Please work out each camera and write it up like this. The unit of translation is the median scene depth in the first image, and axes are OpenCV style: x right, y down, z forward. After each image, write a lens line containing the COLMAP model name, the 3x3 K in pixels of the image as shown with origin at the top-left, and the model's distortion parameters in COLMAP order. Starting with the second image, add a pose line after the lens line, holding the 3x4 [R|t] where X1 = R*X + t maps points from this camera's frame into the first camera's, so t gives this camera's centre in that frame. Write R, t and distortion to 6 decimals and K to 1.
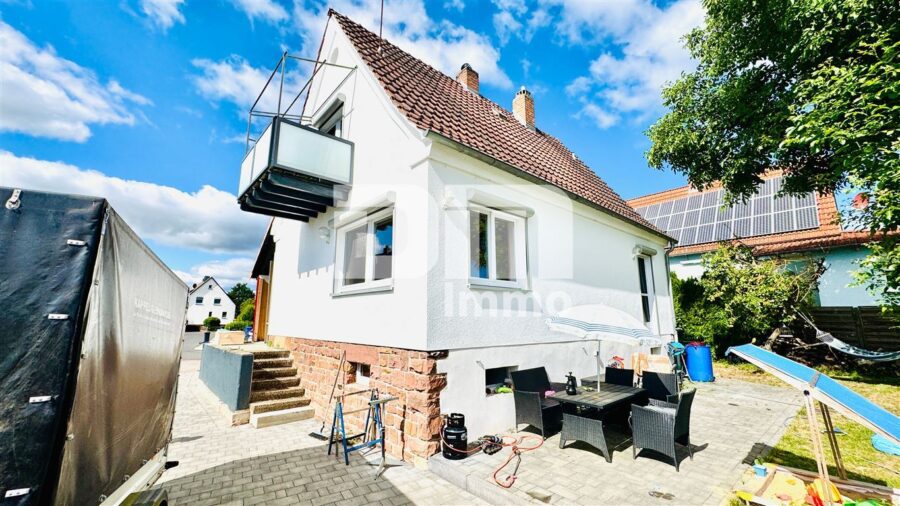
lens RADIAL K [[358.1, 0, 450.0], [0, 358.1, 253.0], [0, 0, 1]] dist [-0.001380, -0.000210]
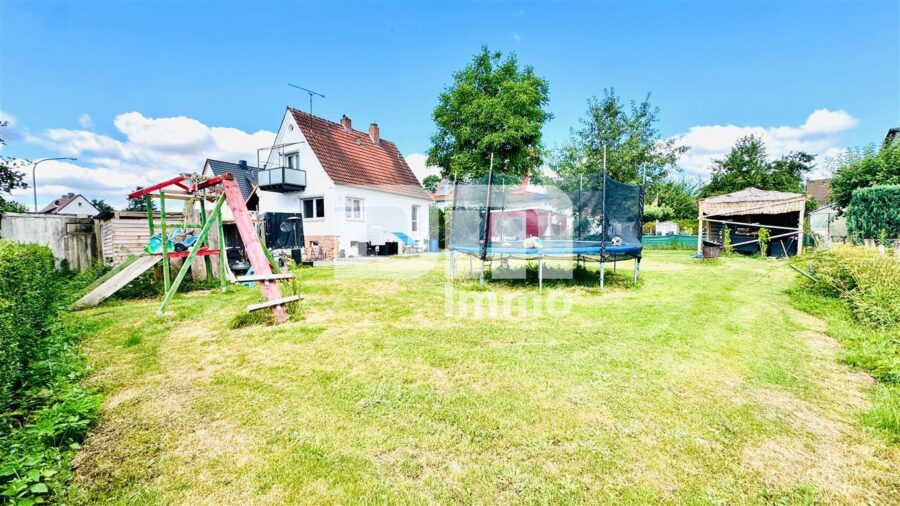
lens RADIAL K [[358.1, 0, 450.0], [0, 358.1, 253.0], [0, 0, 1]] dist [-0.001380, -0.000210]
pose [[0.951271, -0.022203, 0.307555, -0.057707], [-0.047936, 0.974630, 0.218627, -0.370240], [-0.304607, -0.222716, 0.926073, -2.418648]]
